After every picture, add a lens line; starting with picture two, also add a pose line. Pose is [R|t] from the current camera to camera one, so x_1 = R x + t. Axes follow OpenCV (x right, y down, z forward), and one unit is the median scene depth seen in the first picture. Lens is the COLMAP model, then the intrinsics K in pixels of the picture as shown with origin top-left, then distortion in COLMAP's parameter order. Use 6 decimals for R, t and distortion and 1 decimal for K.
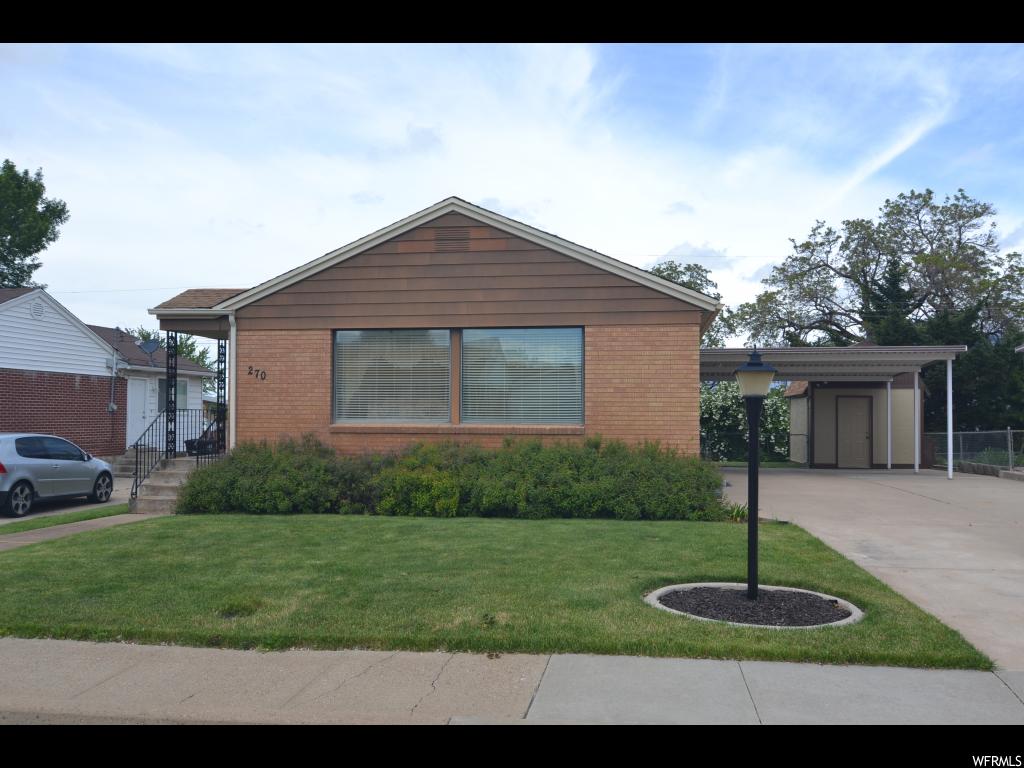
lens RADIAL K [[871.6, 0, 523.9], [0, 871.6, 423.0], [0, 0, 1]] dist [-0.009022, 0.021810]
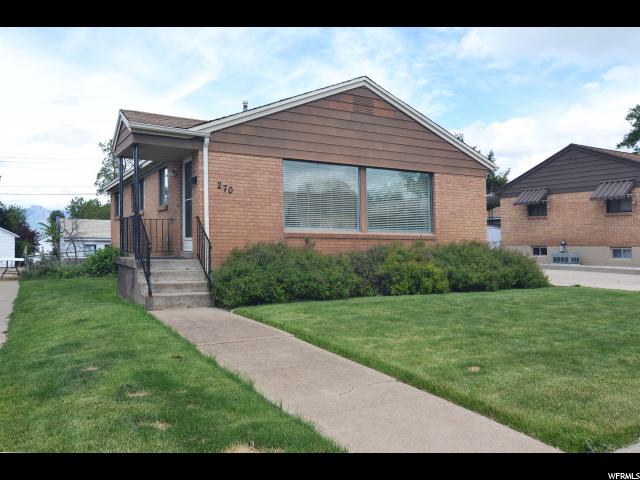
lens RADIAL K [[520.9, 0, 318.2], [0, 520.9, 242.1], [0, 0, 1]] dist [-0.010685, -0.004505]
pose [[0.789105, 0.005917, 0.614229, -0.647759], [-0.004891, 0.999982, -0.003349, 0.019951], [-0.614238, -0.000362, 0.789121, 0.347843]]
